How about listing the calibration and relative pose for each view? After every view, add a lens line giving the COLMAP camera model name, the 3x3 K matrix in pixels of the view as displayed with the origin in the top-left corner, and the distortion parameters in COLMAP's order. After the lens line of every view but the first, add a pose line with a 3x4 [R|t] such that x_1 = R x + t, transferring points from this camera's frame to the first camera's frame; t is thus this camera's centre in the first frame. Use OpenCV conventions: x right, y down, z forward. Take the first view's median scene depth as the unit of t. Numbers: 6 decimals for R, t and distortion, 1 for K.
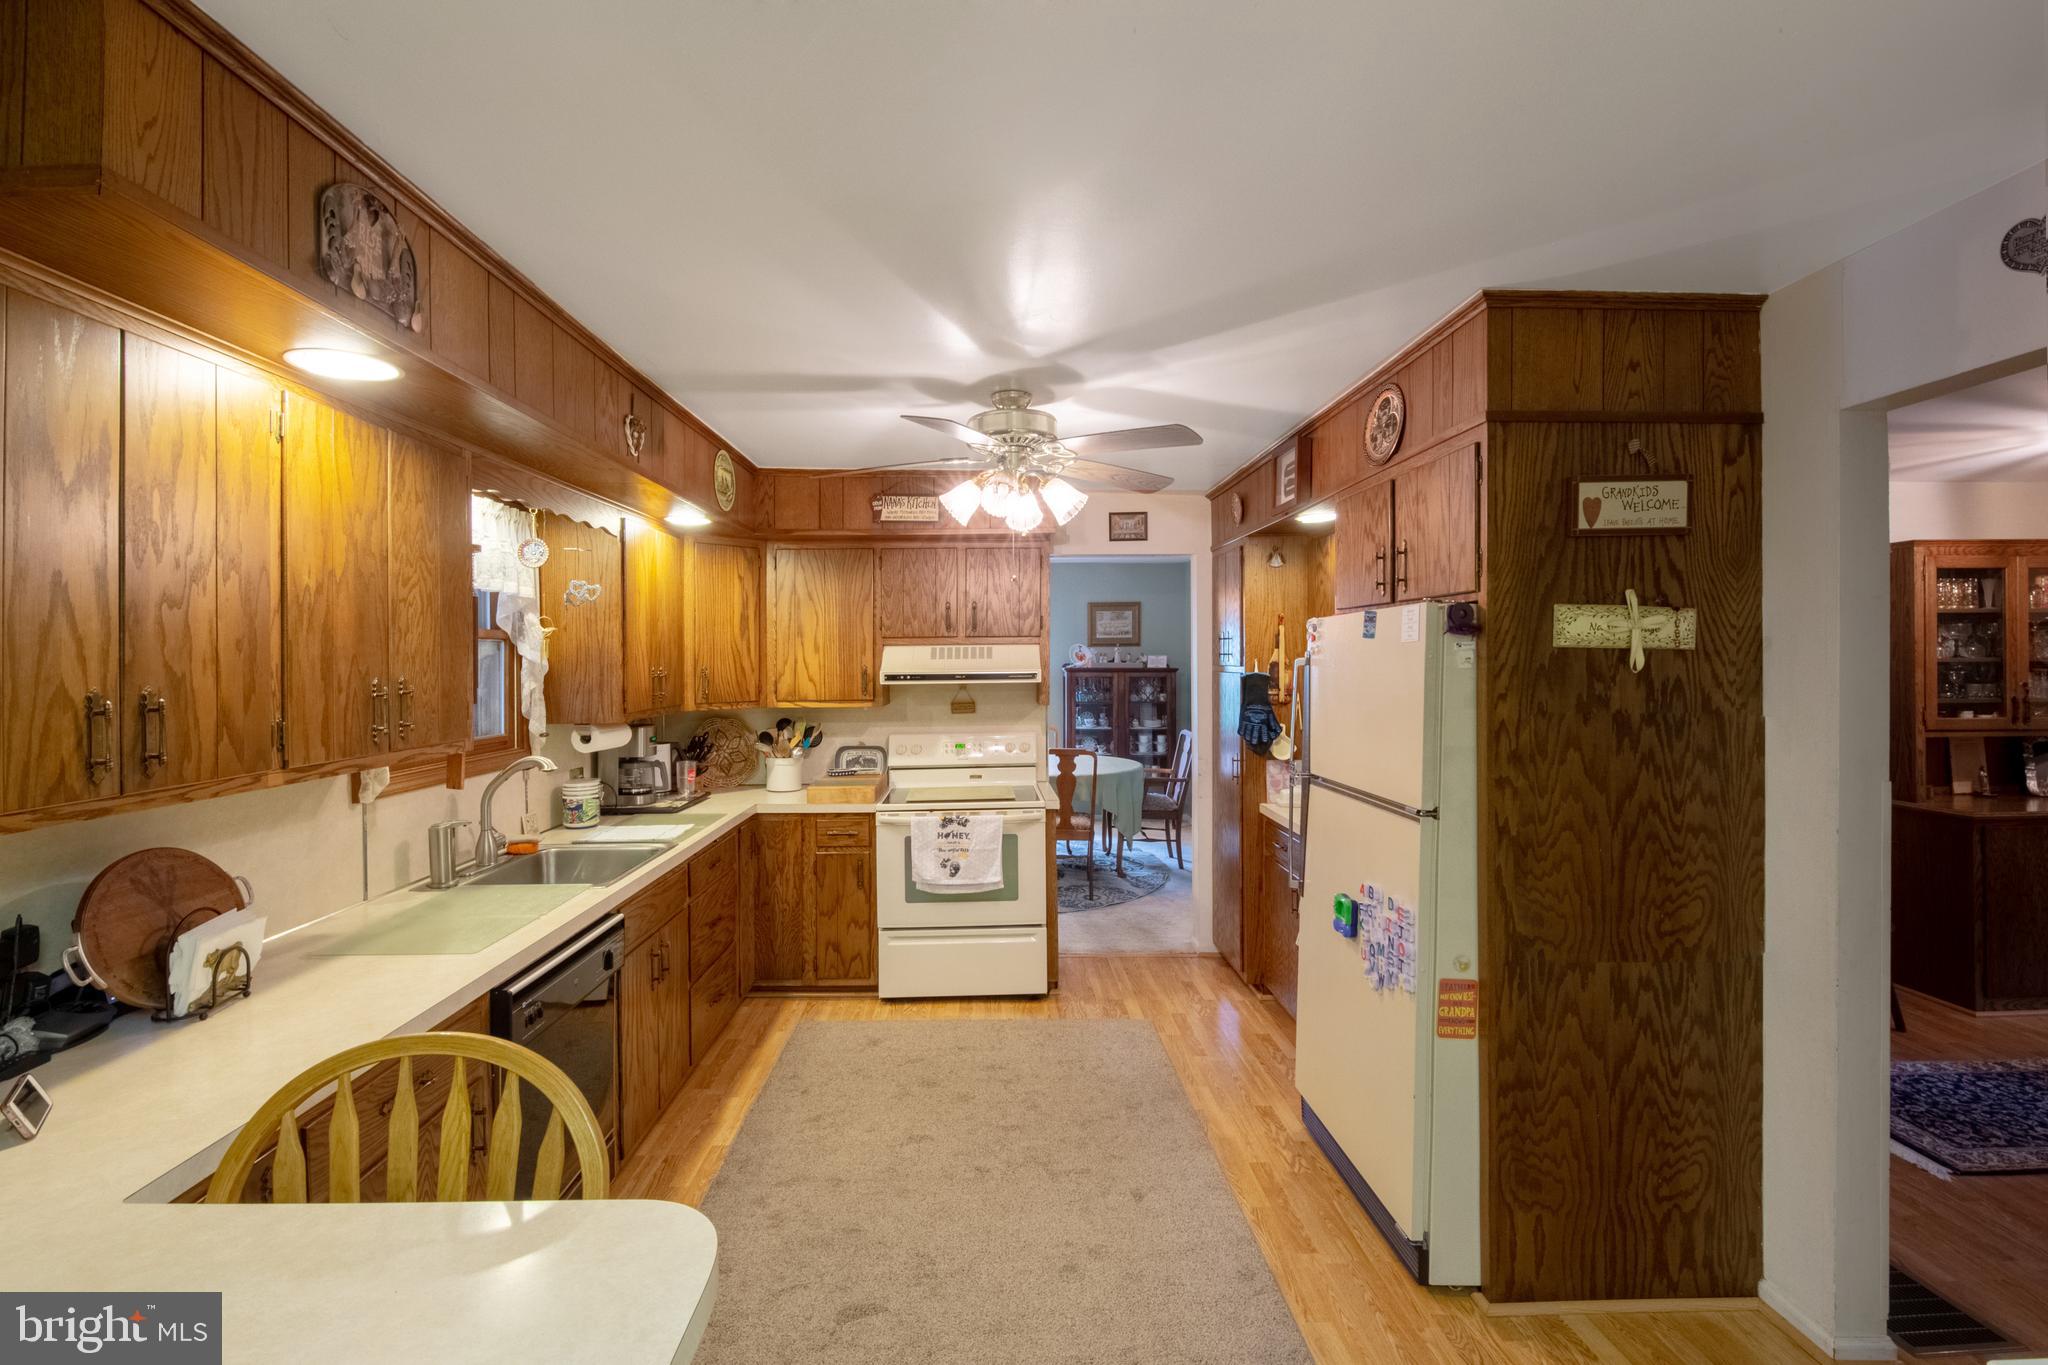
lens RADIAL K [[928.5, 0, 1025.7], [0, 928.5, 668.6], [0, 0, 1]] dist [-0.010261, -0.003044]
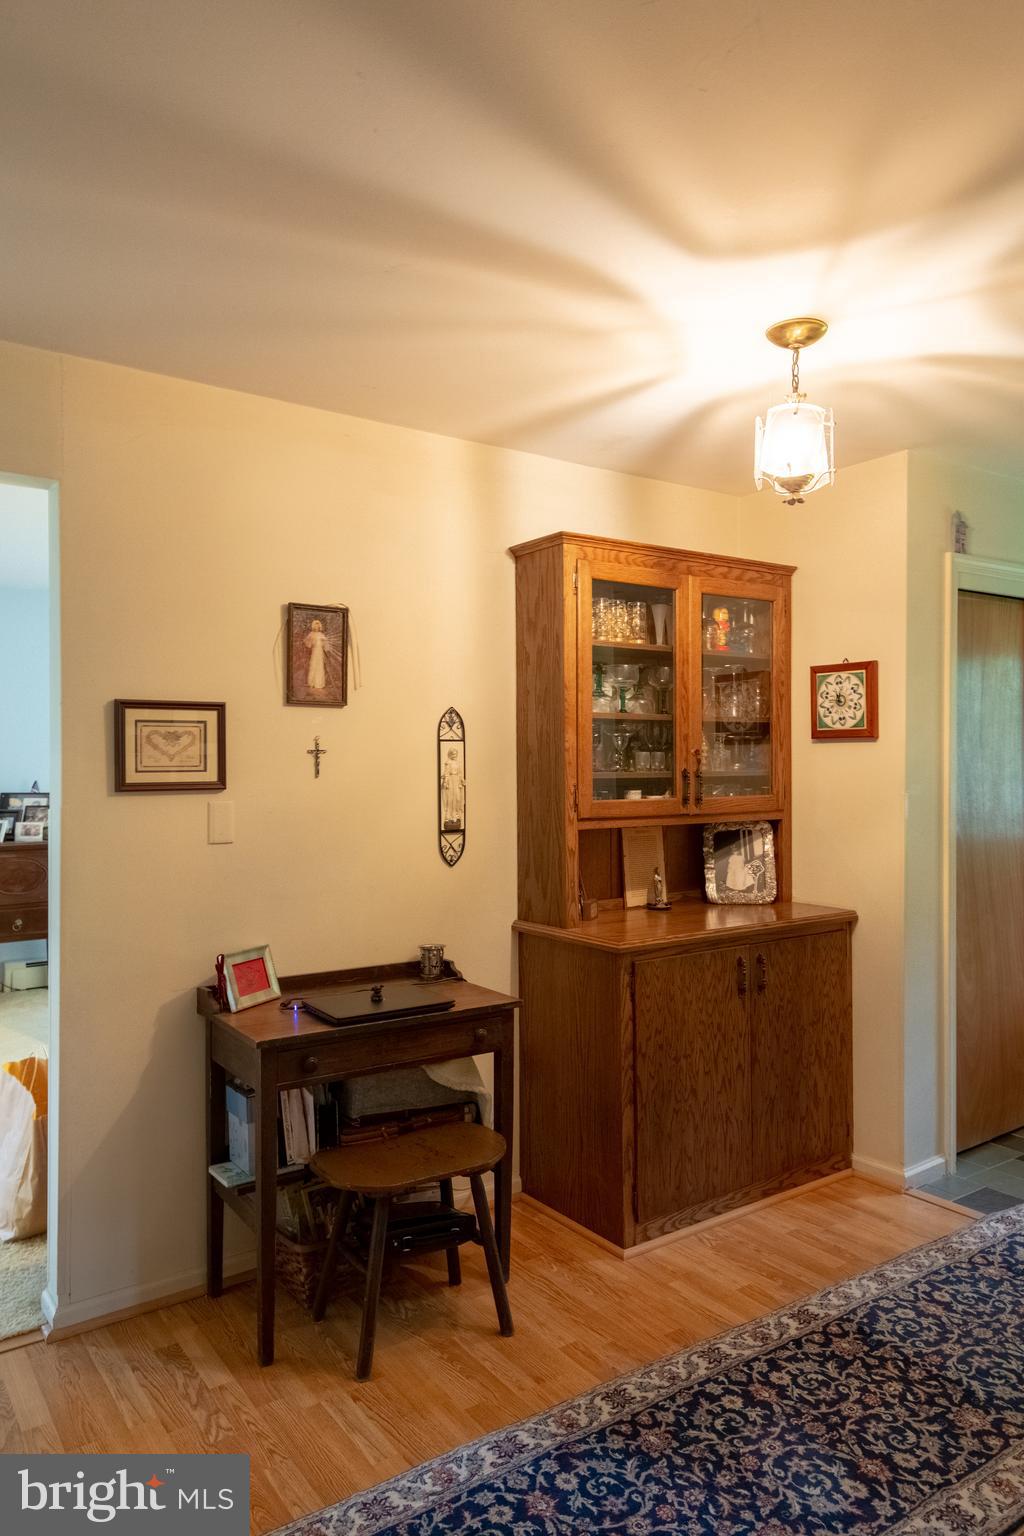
lens RADIAL K [[1046.6, 0, 512.6], [0, 1046.6, 770.3], [0, 0, 1]] dist [0.006634, 0.006905]
pose [[0.845981, -0.003389, 0.533202, 0.528378], [0.002477, 0.999994, 0.002424, 0.029391], [-0.533207, -0.000730, 0.845985, 0.375603]]
